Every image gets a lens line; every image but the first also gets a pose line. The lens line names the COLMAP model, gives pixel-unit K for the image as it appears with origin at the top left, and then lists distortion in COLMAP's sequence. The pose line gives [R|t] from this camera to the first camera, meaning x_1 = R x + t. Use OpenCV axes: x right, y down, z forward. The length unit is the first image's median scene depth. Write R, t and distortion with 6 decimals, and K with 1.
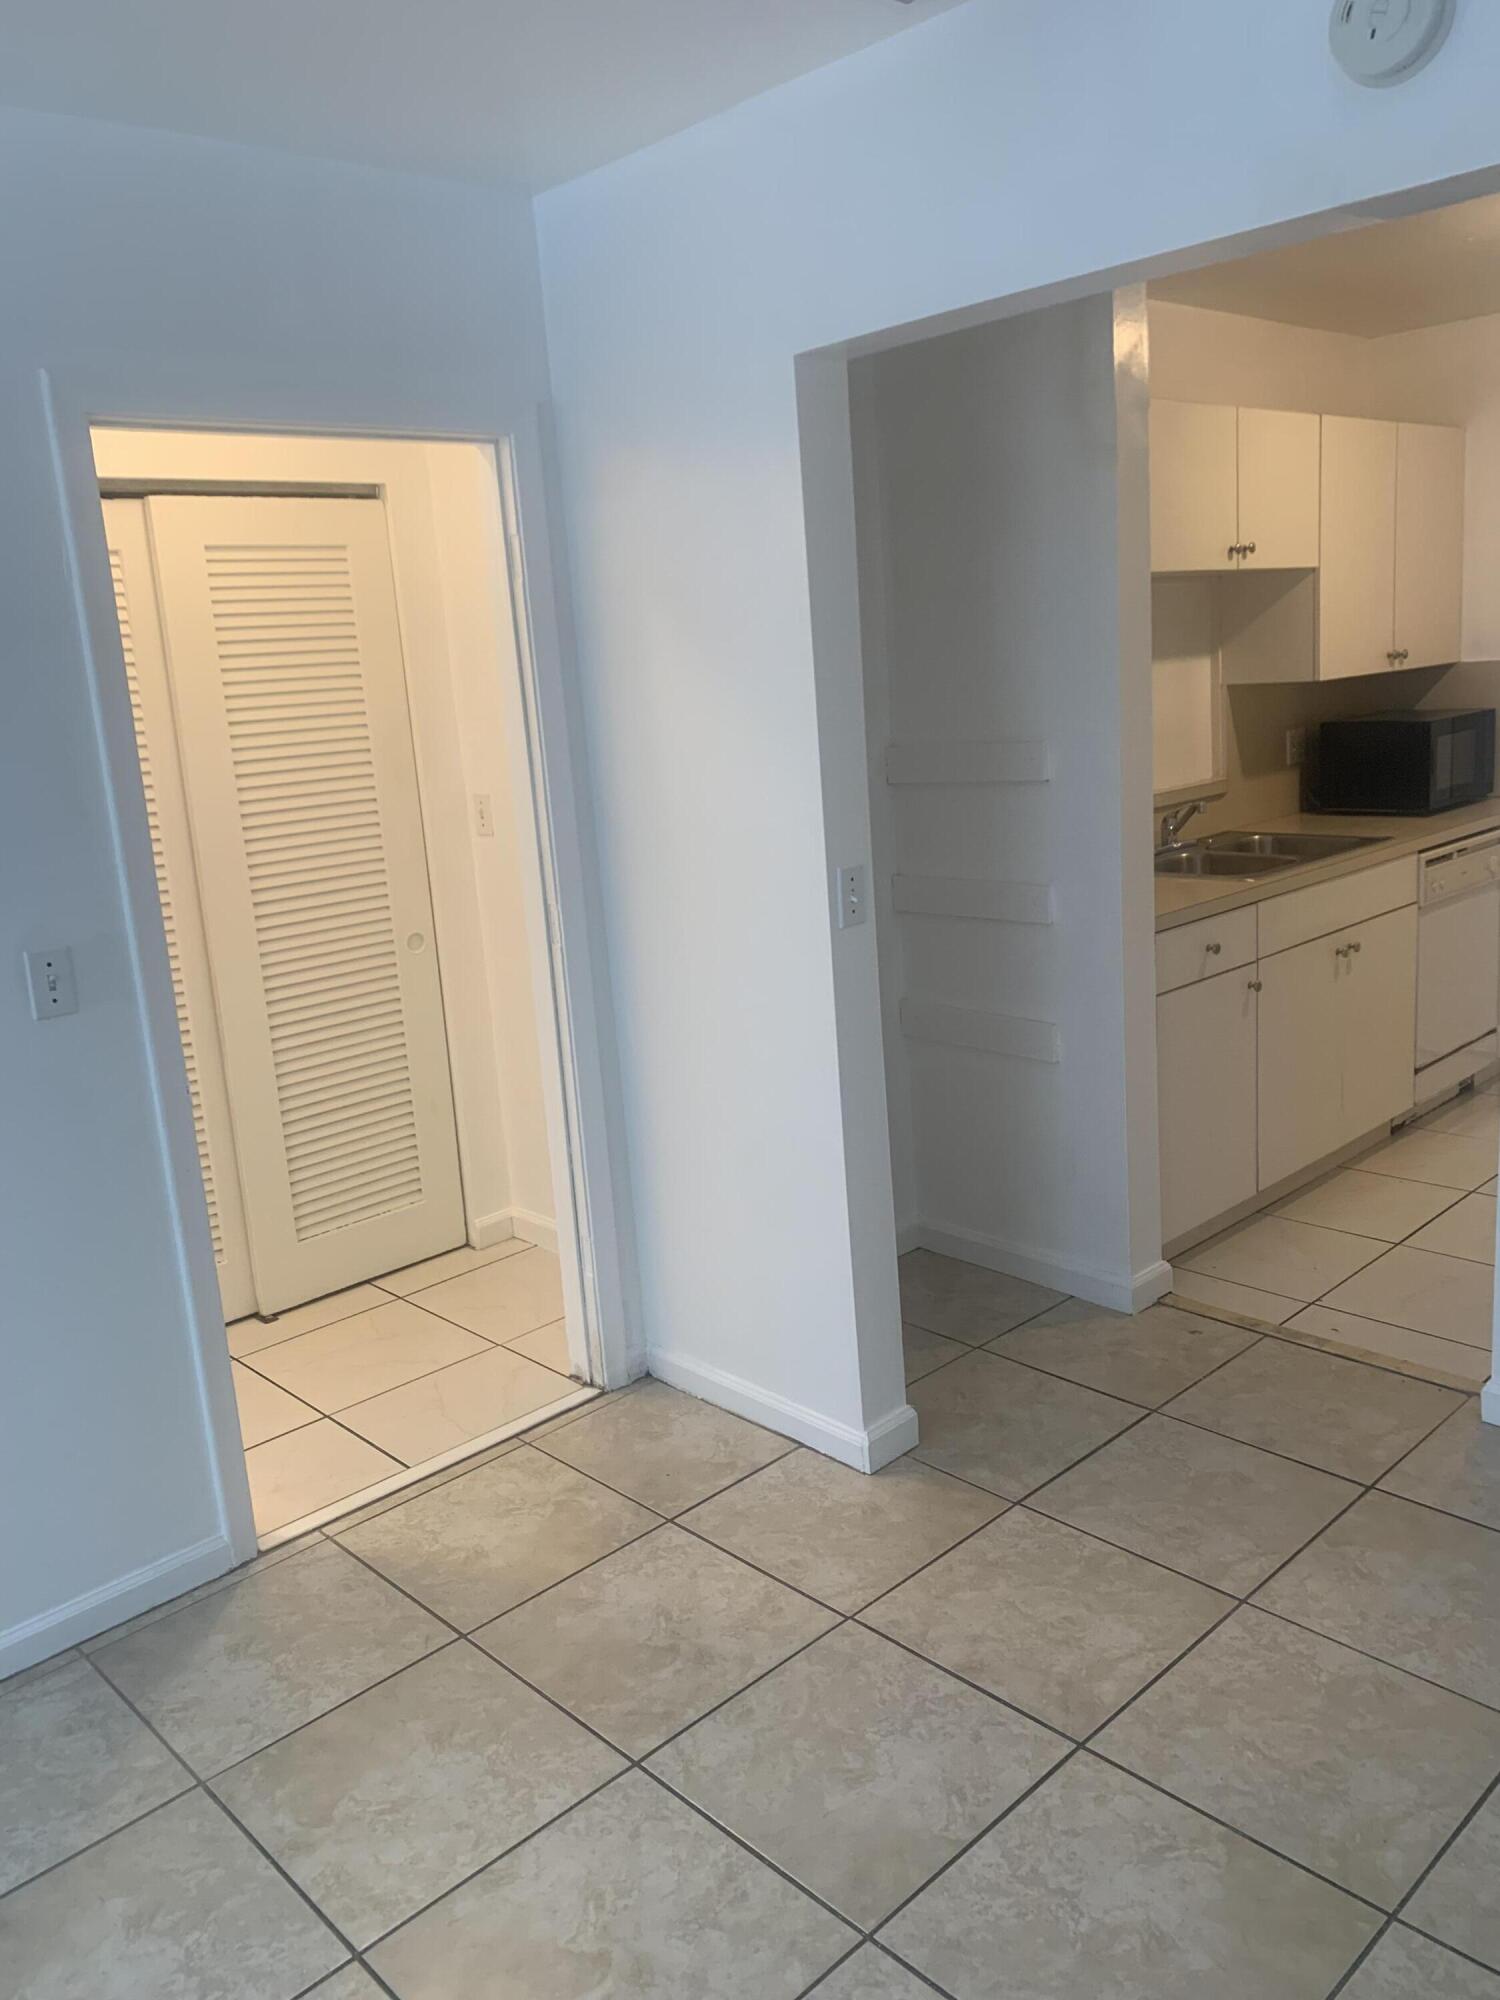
lens RADIAL K [[1548.1, 0, 750.0], [0, 1548.1, 1000.0], [0, 0, 1]] dist [0.002748, 0.000325]
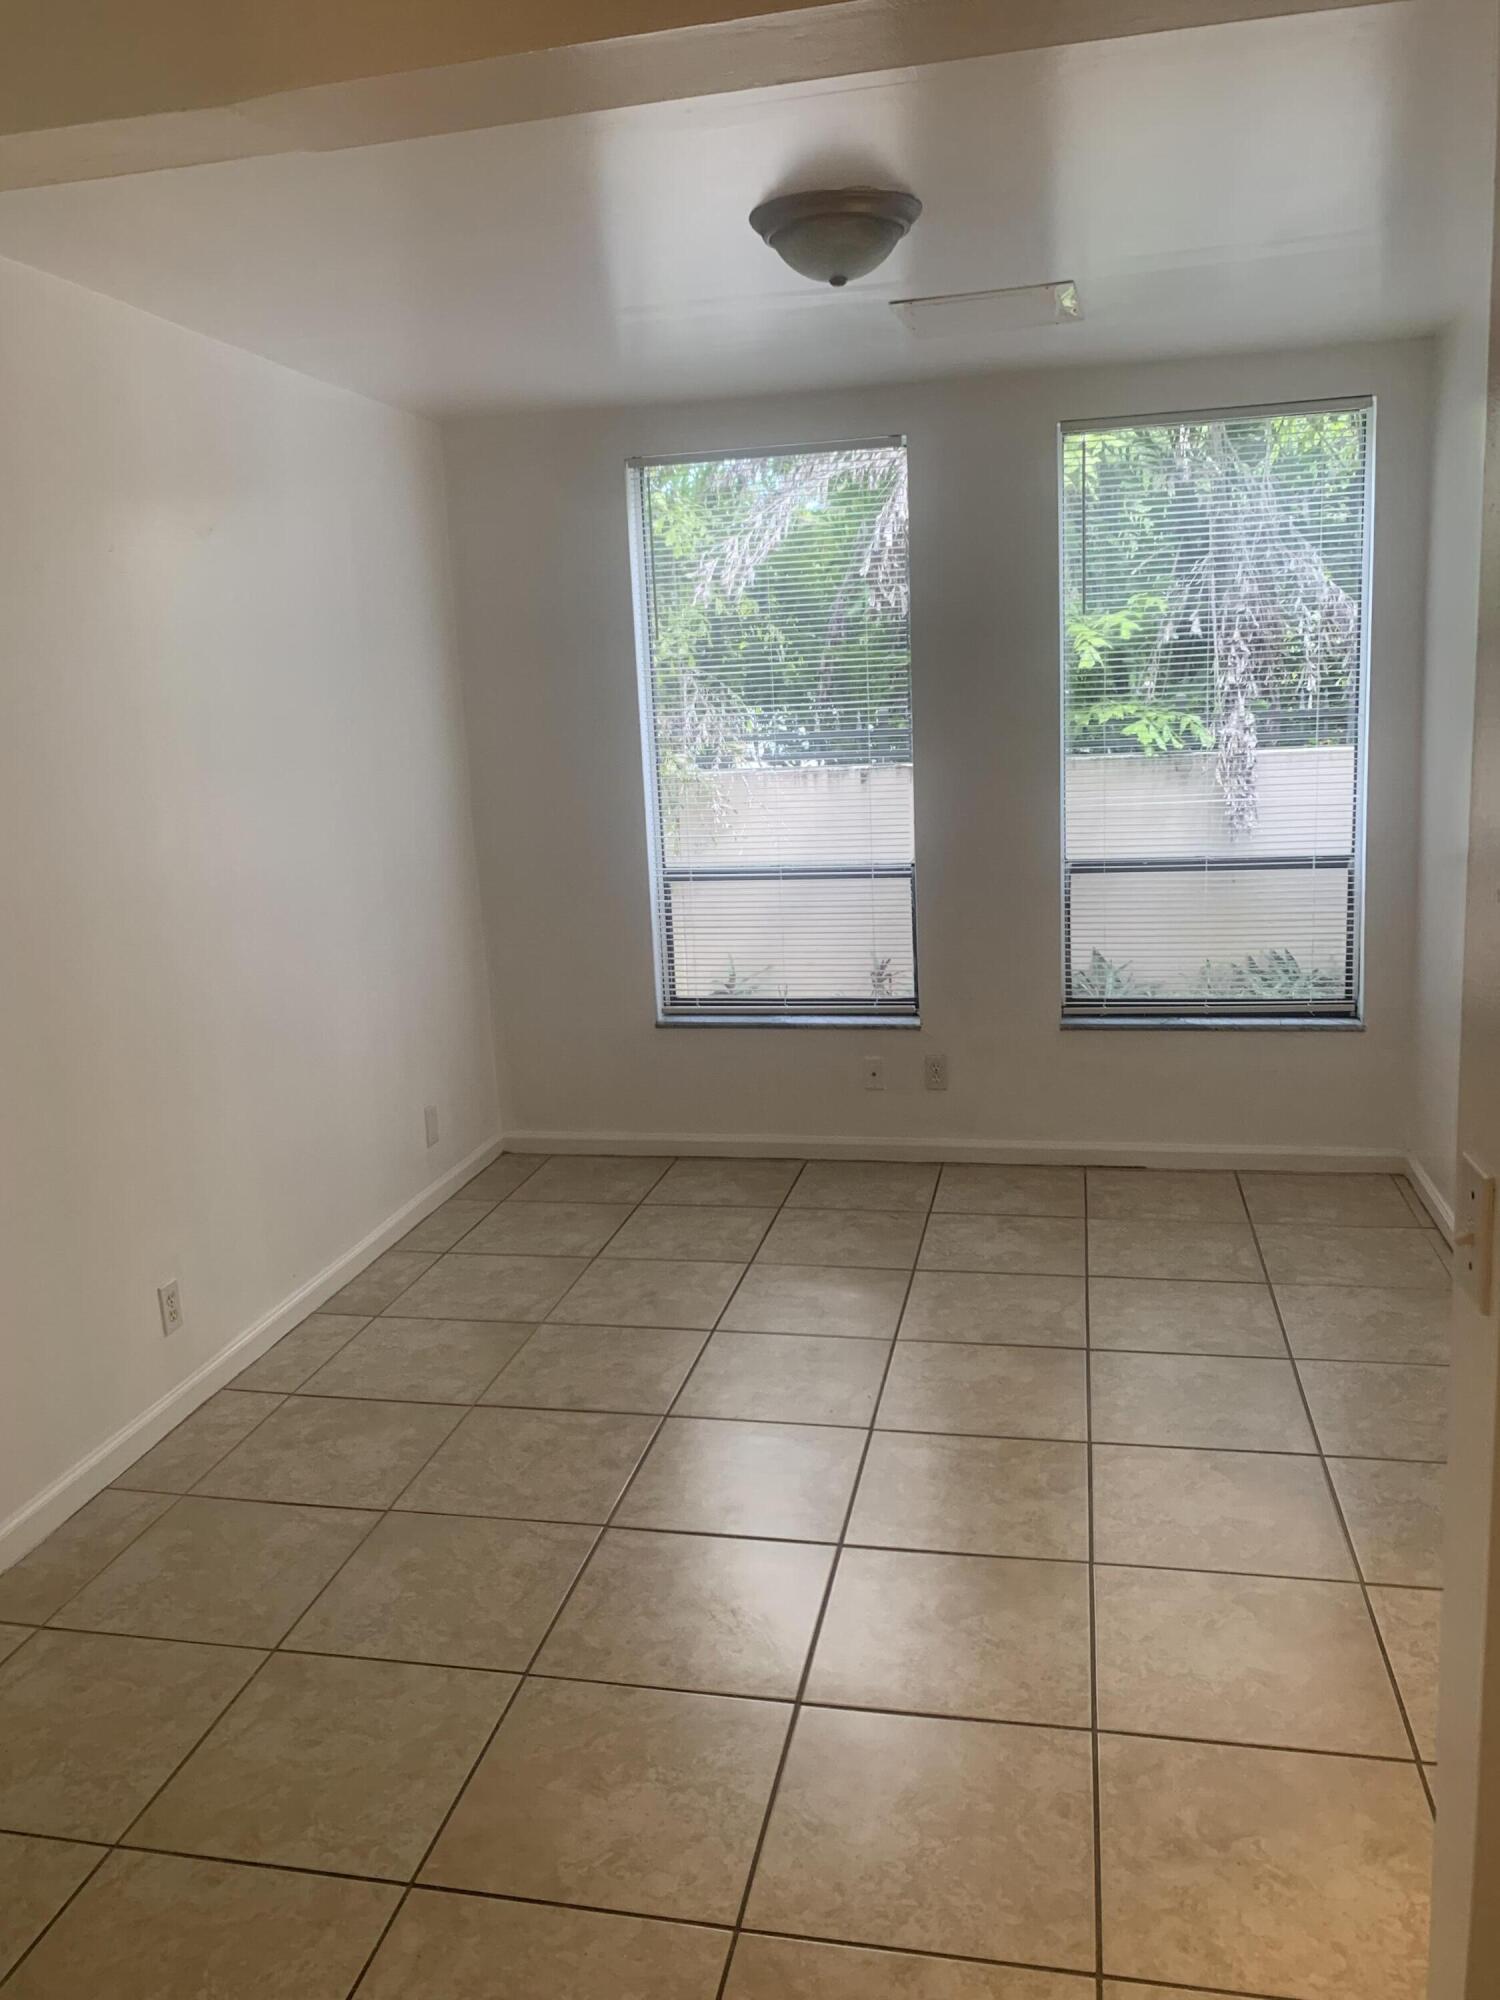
lens RADIAL K [[1548.1, 0, 750.0], [0, 1548.1, 1000.0], [0, 0, 1]] dist [0.002748, 0.000325]
pose [[-0.818306, 0.216335, -0.532517, 0.321556], [-0.020545, 0.914865, 0.403236, -0.212435], [0.574415, 0.340911, -0.744195, 0.840004]]
